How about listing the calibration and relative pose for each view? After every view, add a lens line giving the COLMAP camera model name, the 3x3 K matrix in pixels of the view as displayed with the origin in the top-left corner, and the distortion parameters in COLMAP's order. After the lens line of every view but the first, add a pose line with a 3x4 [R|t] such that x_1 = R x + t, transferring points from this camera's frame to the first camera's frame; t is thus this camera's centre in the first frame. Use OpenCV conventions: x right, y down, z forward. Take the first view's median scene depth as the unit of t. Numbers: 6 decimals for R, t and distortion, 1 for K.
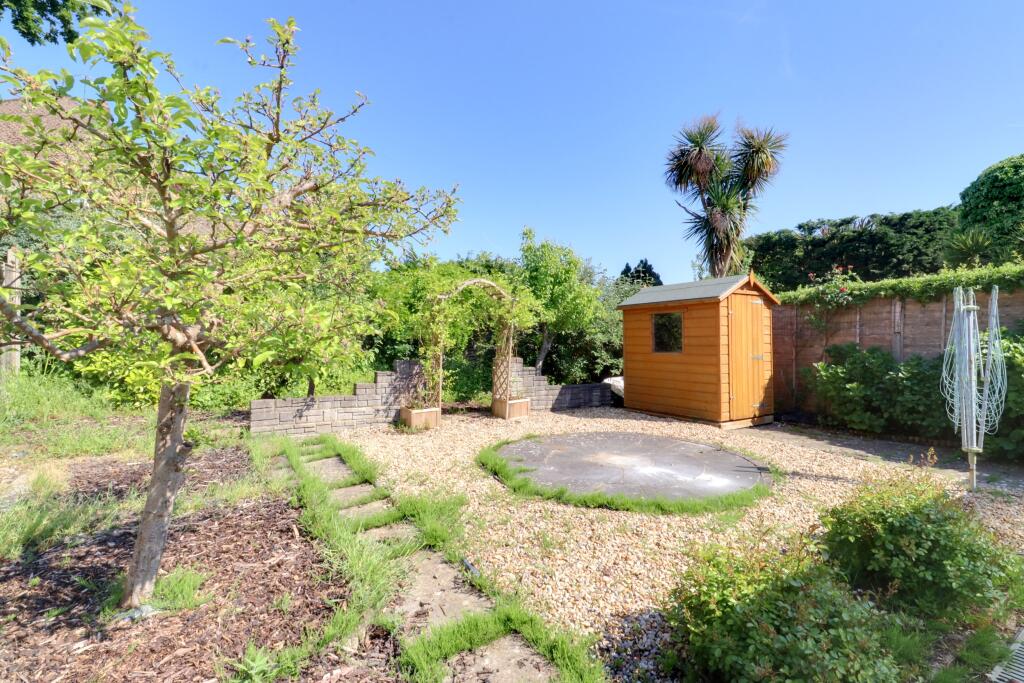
lens RADIAL K [[478.2, 0, 512.0], [0, 478.2, 341.5], [0, 0, 1]] dist [-0.004814, -0.000439]
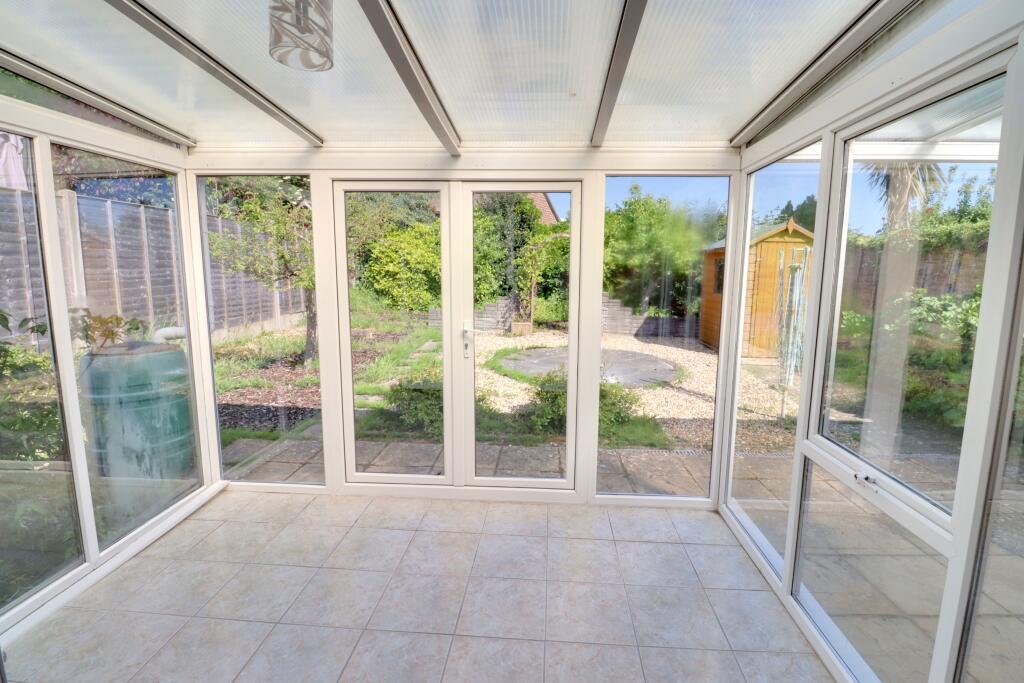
lens RADIAL K [[478.2, 0, 512.0], [0, 478.2, 341.5], [0, 0, 1]] dist [-0.004814, -0.000439]
pose [[0.814891, 0.105406, -0.569949, 0.547516], [-0.023281, 0.988484, 0.149524, -0.019992], [0.579146, -0.108577, 0.807961, -0.203137]]
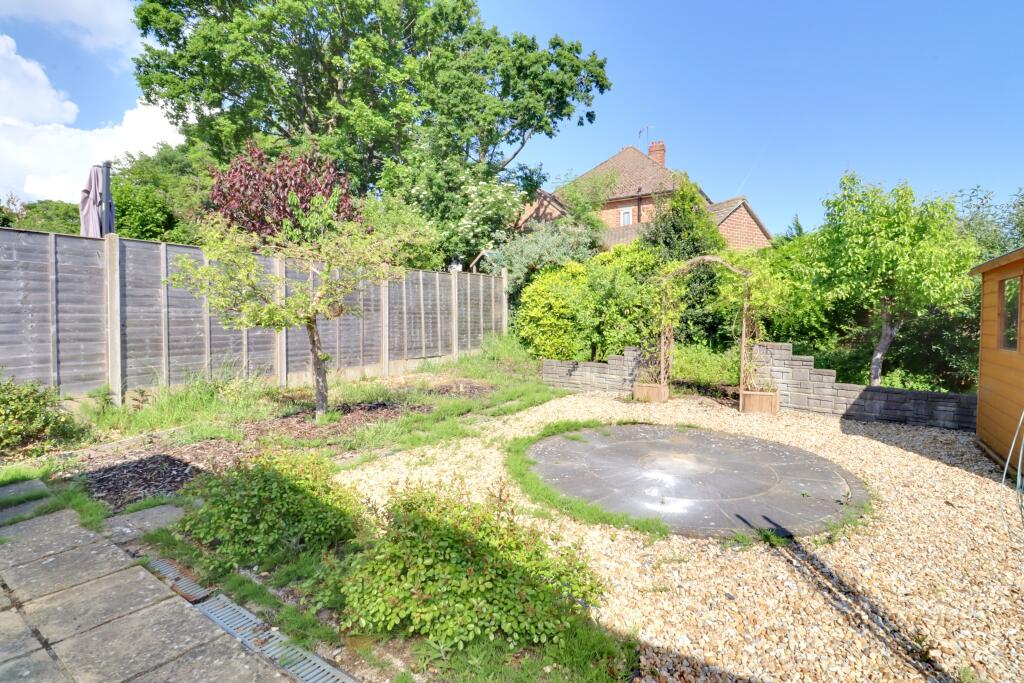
lens RADIAL K [[478.2, 0, 512.0], [0, 478.2, 341.5], [0, 0, 1]] dist [-0.004814, -0.000439]
pose [[0.422766, 0.055126, -0.904561, 0.543331], [-0.018602, 0.998466, 0.052154, -0.002993], [0.906048, -0.005223, 0.423143, 0.222357]]
